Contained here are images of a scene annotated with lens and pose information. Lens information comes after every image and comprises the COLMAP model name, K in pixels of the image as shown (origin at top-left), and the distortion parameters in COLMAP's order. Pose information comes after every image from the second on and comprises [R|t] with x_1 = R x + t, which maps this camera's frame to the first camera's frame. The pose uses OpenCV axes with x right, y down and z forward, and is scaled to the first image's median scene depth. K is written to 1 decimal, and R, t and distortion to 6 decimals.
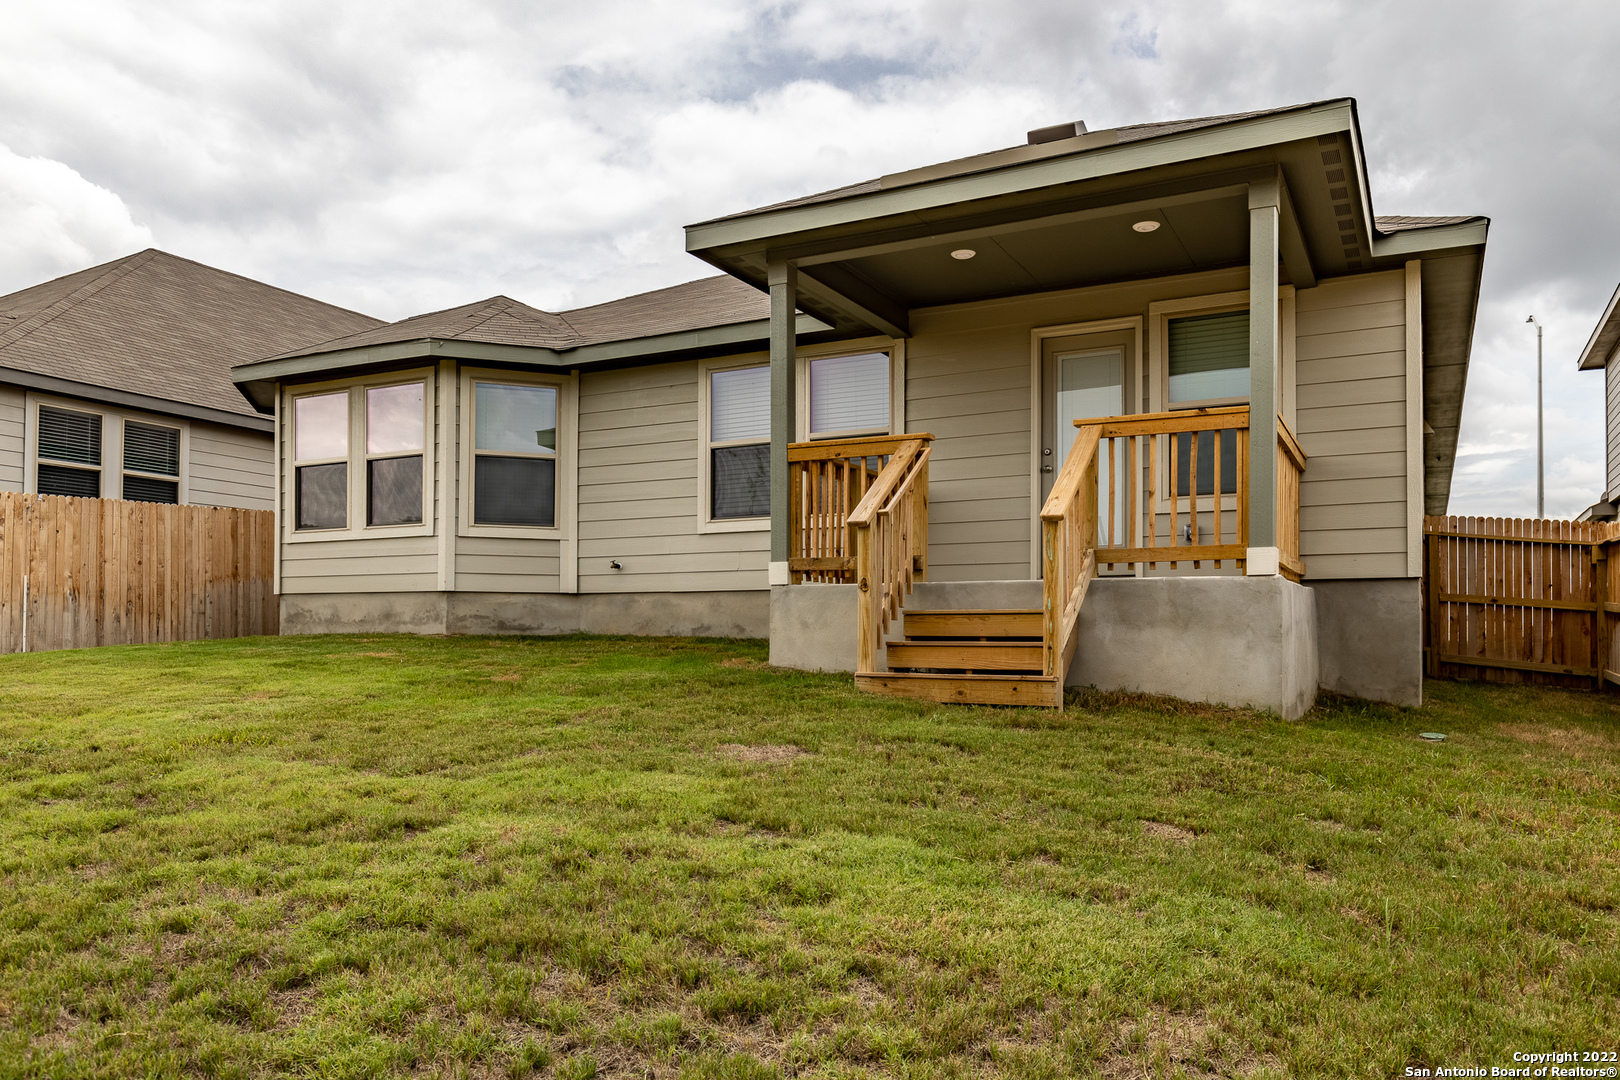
lens RADIAL K [[1172.1, 0, 811.1], [0, 1172.1, 629.7], [0, 0, 1]] dist [-0.006334, -0.001634]
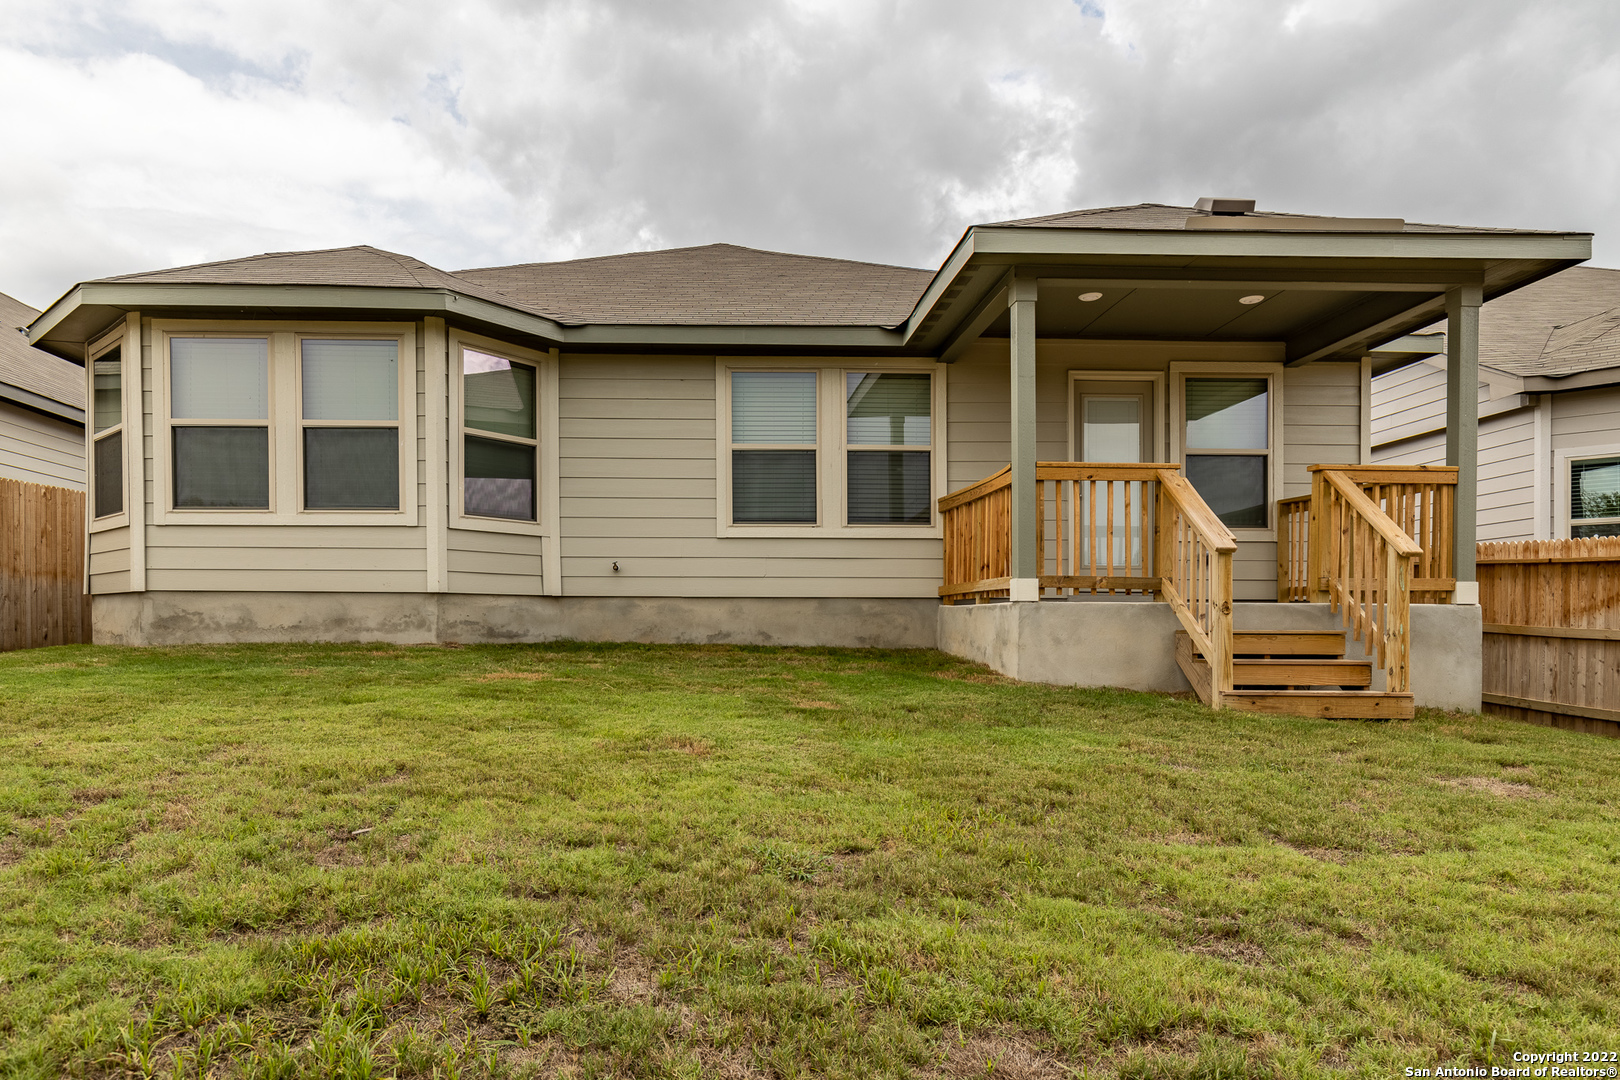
lens RADIAL K [[1009.6, 0, 719.5], [0, 1009.6, 636.7], [0, 0, 1]] dist [-0.000447, -0.003228]
pose [[0.873445, -0.008038, 0.486857, -0.486712], [-0.004754, 0.999675, 0.025032, -0.020383], [-0.486900, -0.024179, 0.873123, 0.263132]]
